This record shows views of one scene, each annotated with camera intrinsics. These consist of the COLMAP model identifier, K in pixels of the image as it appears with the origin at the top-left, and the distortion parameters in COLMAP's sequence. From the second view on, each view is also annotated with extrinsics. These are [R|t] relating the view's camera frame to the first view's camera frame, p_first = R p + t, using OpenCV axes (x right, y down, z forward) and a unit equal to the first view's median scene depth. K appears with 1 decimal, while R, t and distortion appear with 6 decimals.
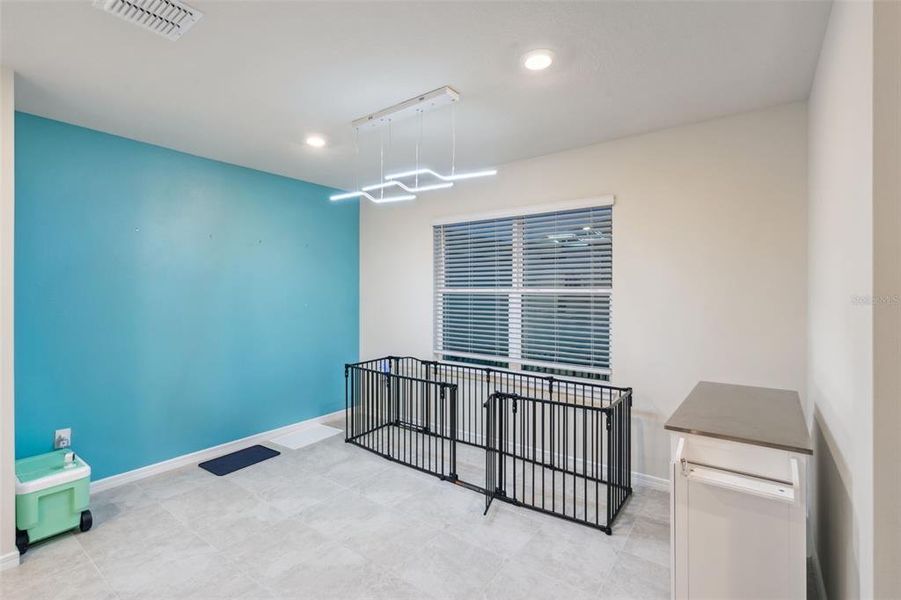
lens RADIAL K [[419.3, 0, 448.3], [0, 419.3, 293.0], [0, 0, 1]] dist [0.000587, 0.000394]
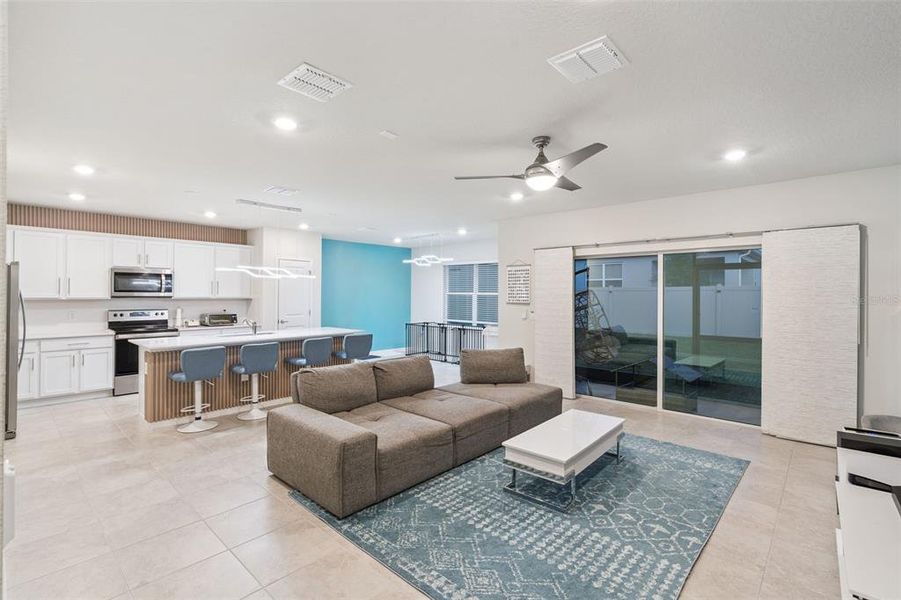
lens RADIAL K [[414.9, 0, 450.1], [0, 414.9, 292.3], [0, 0, 1]] dist [-0.003020, 0.000290]
pose [[0.995426, 0.002657, -0.095502, 0.244987], [-0.002545, 0.999996, 0.001285, -0.015535], [0.095505, -0.001036, 0.995428, -1.408014]]
